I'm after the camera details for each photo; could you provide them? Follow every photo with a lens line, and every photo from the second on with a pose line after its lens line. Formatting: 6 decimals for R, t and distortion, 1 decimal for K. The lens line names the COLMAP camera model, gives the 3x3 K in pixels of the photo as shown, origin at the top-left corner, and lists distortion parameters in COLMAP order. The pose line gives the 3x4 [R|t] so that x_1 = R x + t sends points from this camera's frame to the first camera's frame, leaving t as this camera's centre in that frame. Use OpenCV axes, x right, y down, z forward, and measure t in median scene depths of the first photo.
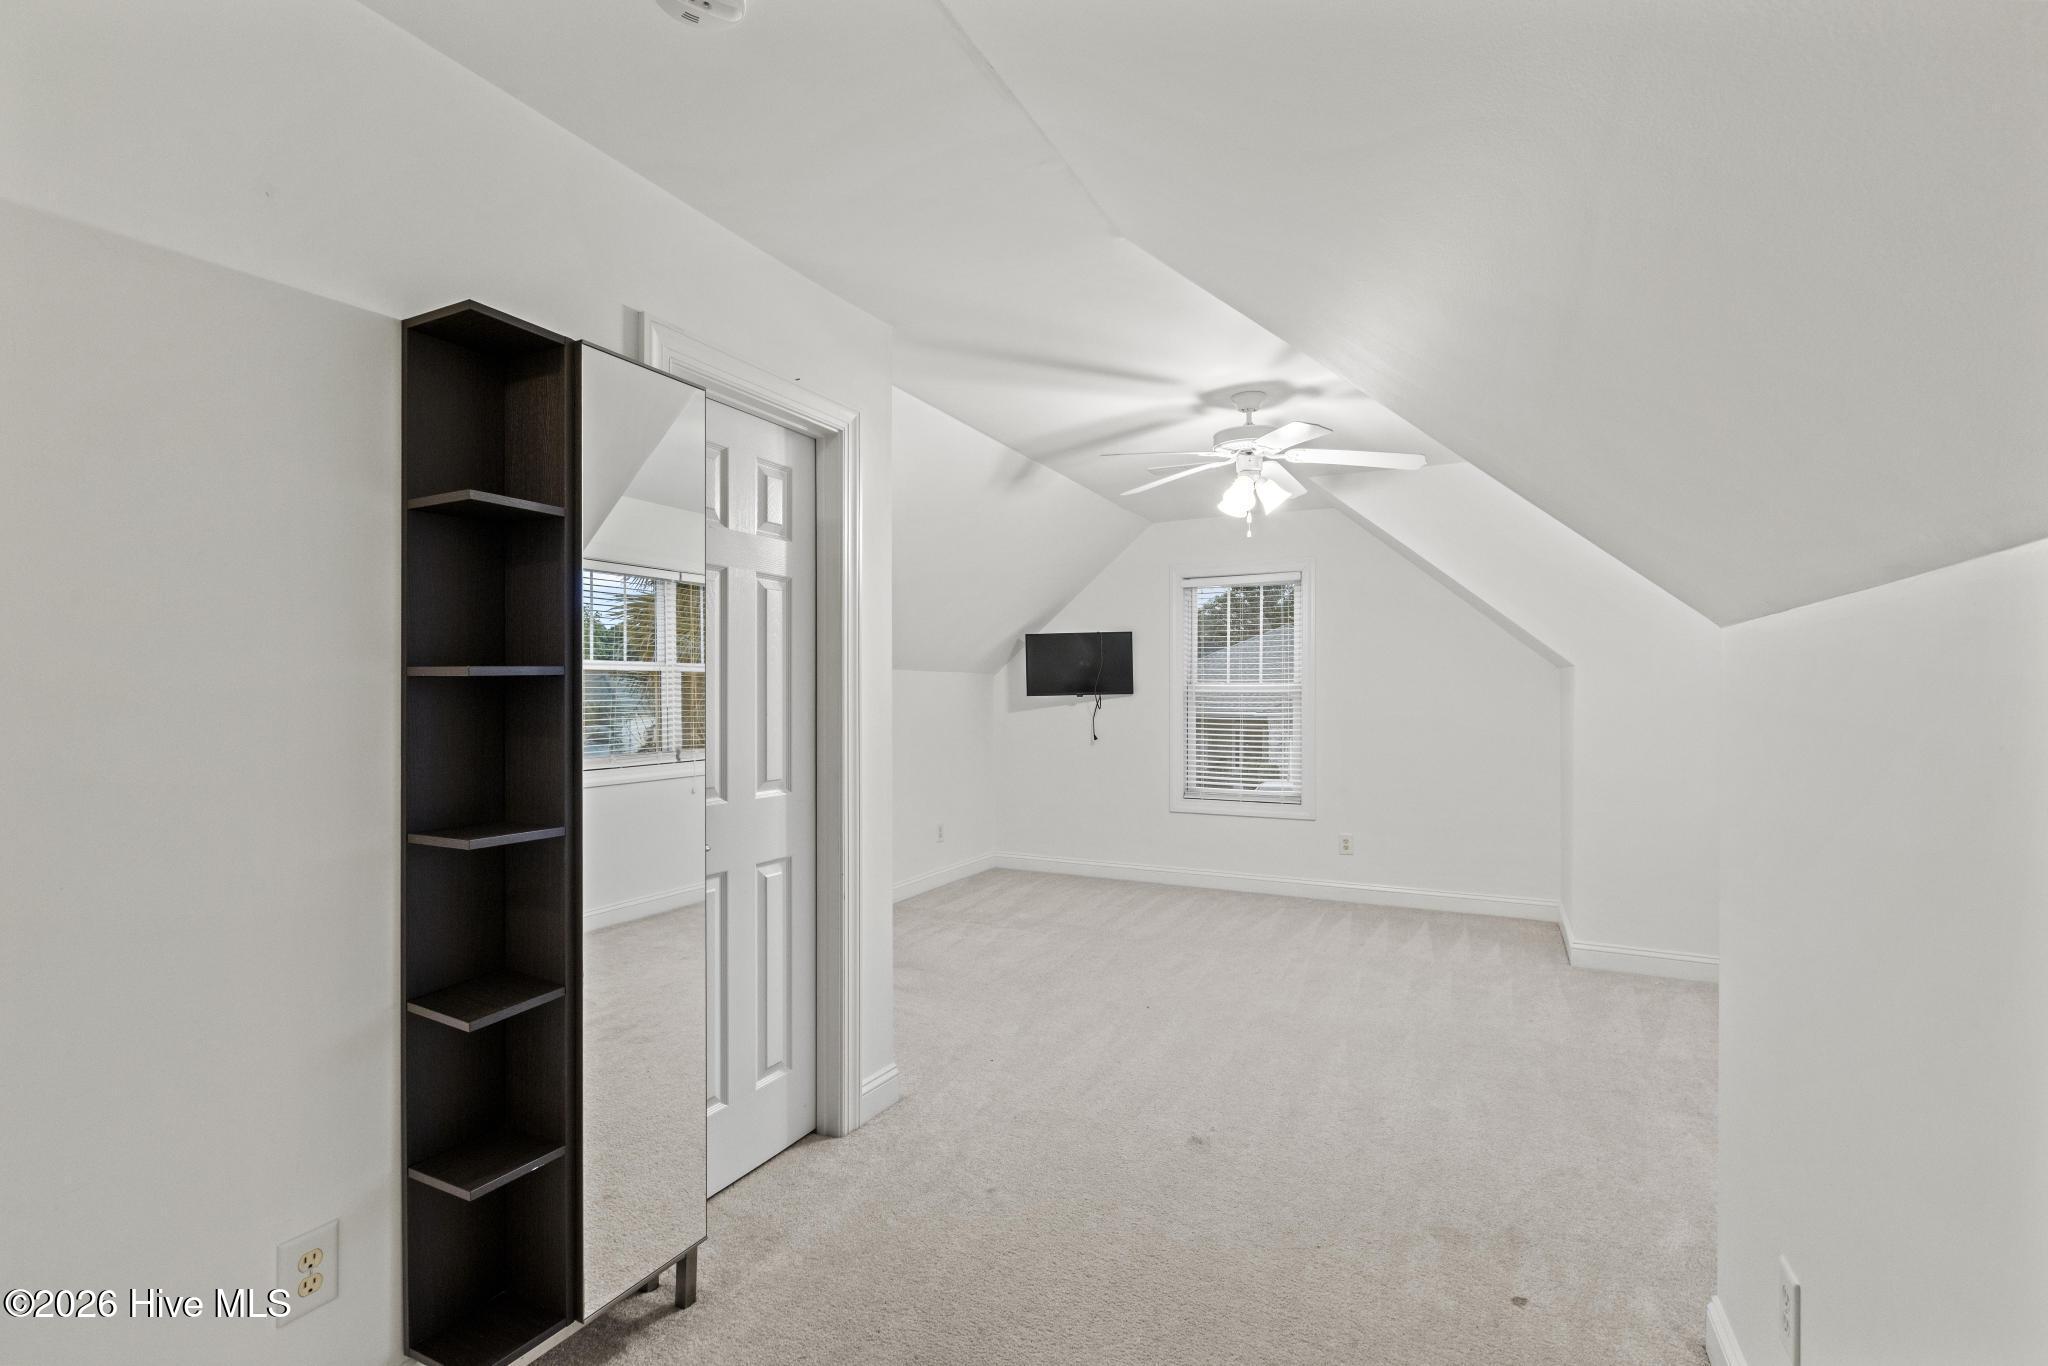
lens RADIAL K [[912.1, 0, 1024.1], [0, 912.1, 682.3], [0, 0, 1]] dist [0.002124, -0.001038]
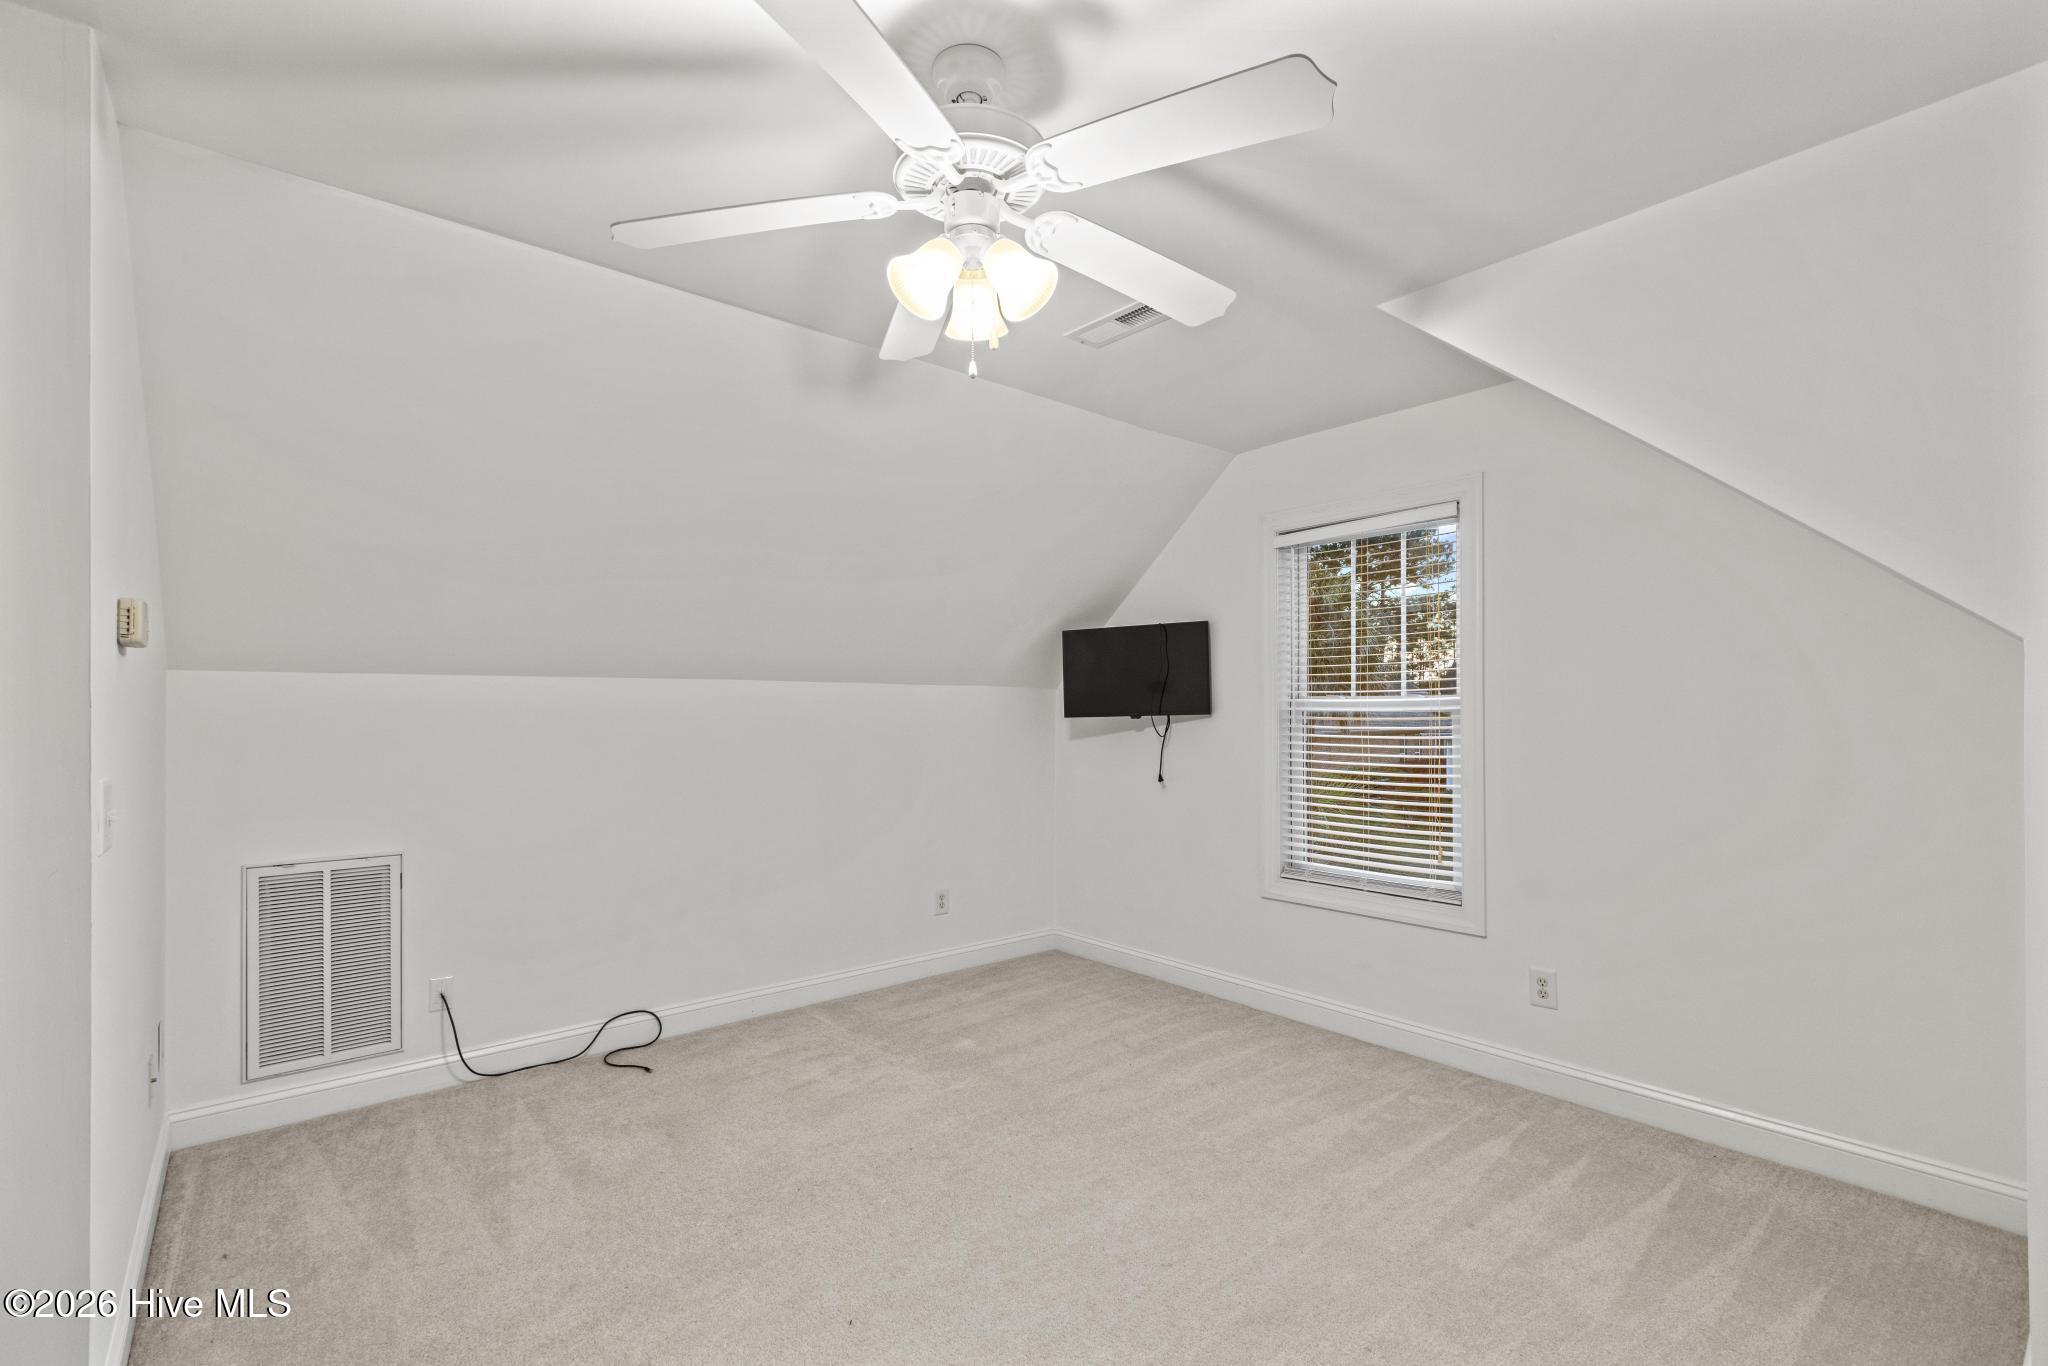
lens RADIAL K [[912.1, 0, 1016.9], [0, 912.1, 704.7], [0, 0, 1]] dist [0.002124, -0.001038]
pose [[0.915316, -0.007014, -0.402675, 0.263069], [0.008713, 0.999959, 0.002387, 0.002791], [0.402642, -0.005693, 0.915340, 0.342672]]
